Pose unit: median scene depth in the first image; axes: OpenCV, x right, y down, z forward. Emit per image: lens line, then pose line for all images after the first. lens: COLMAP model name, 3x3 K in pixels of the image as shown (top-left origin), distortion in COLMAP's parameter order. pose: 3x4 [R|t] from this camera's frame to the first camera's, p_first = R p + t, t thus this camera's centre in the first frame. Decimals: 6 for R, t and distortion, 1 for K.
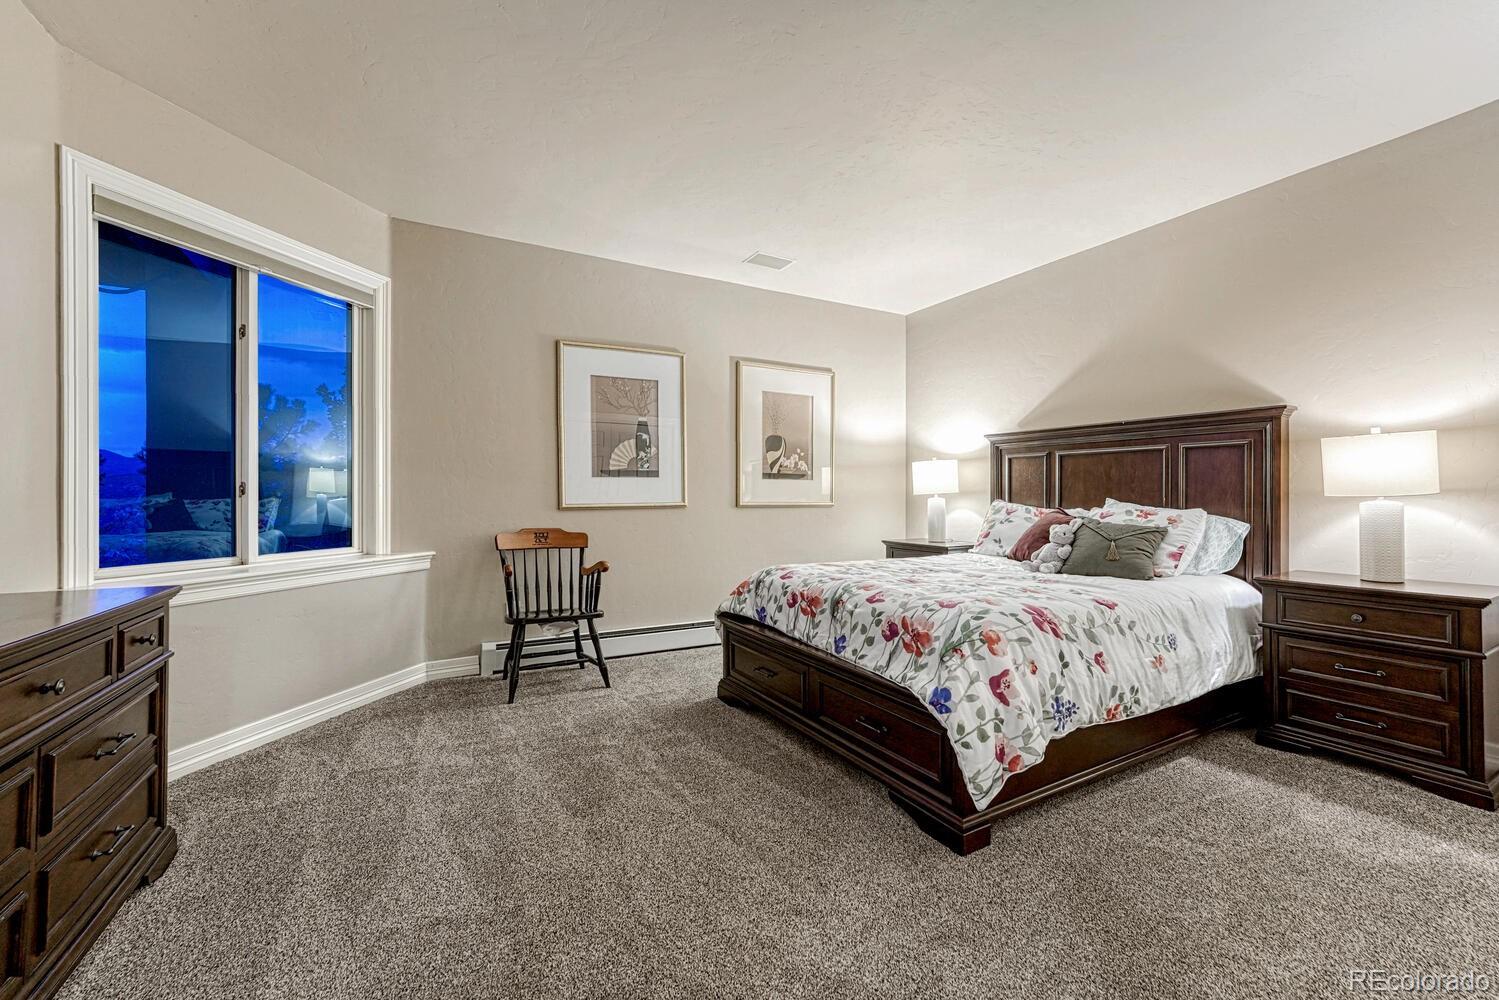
lens RADIAL K [[604.0, 0, 748.2], [0, 604.0, 498.1], [0, 0, 1]] dist [-0.010516, 0.002222]
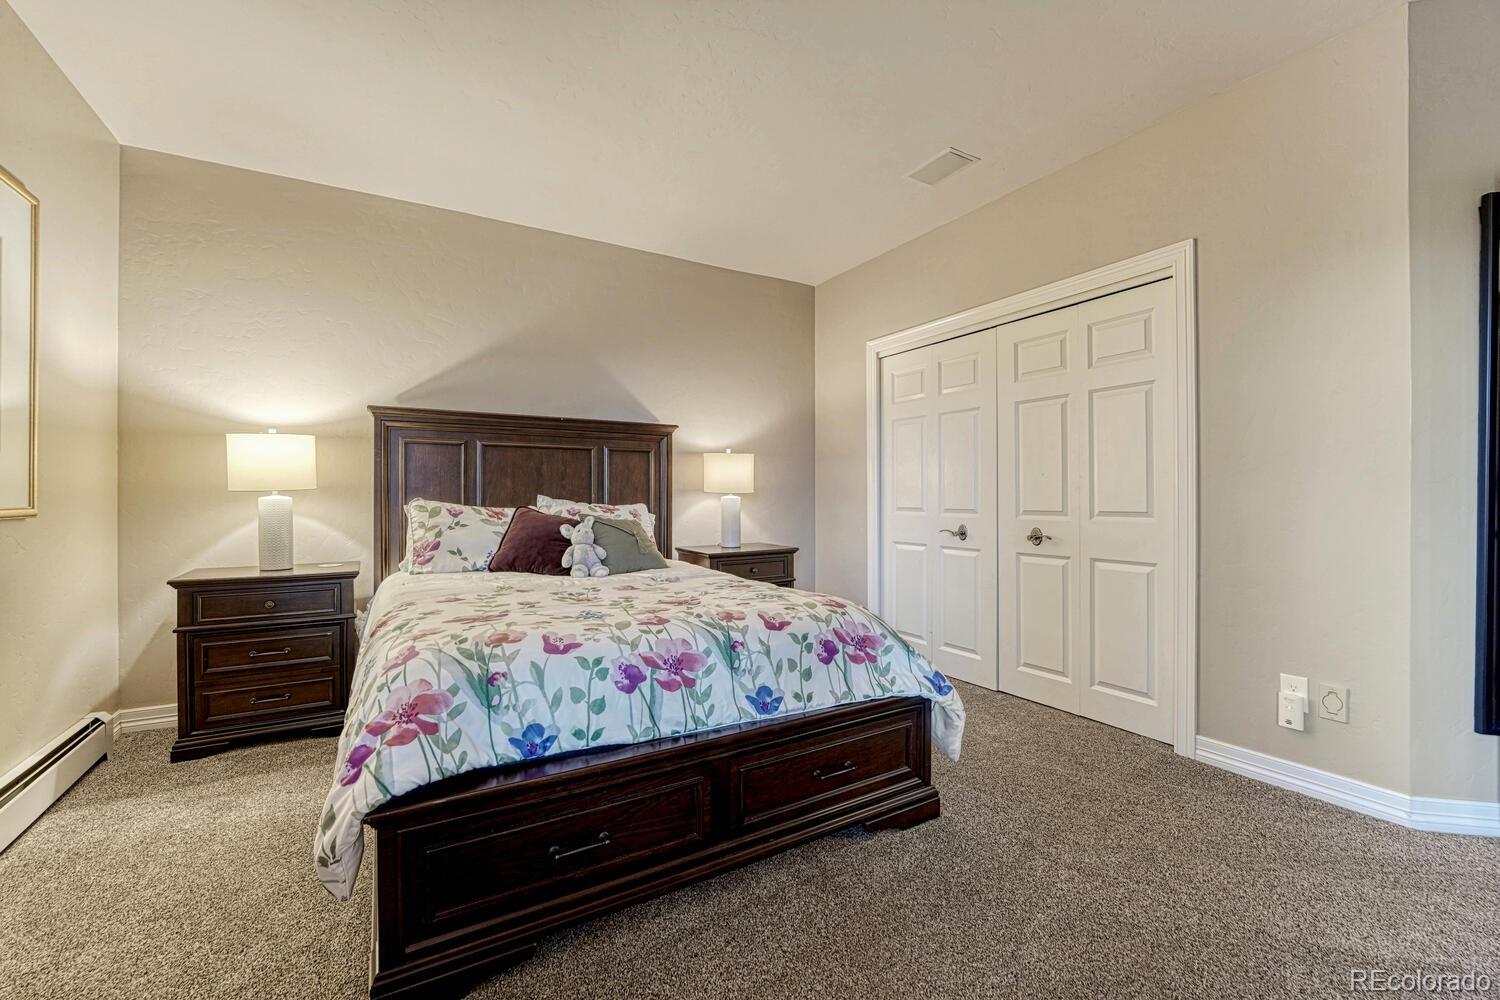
lens RADIAL K [[604.5, 0, 744.3], [0, 604.5, 492.2], [0, 0, 1]] dist [-0.010516, 0.002222]
pose [[-0.021886, -0.000190, 0.999760, -0.461356], [0.004106, 0.999992, 0.000280, -0.004004], [-0.999752, 0.004111, -0.021885, 0.850508]]
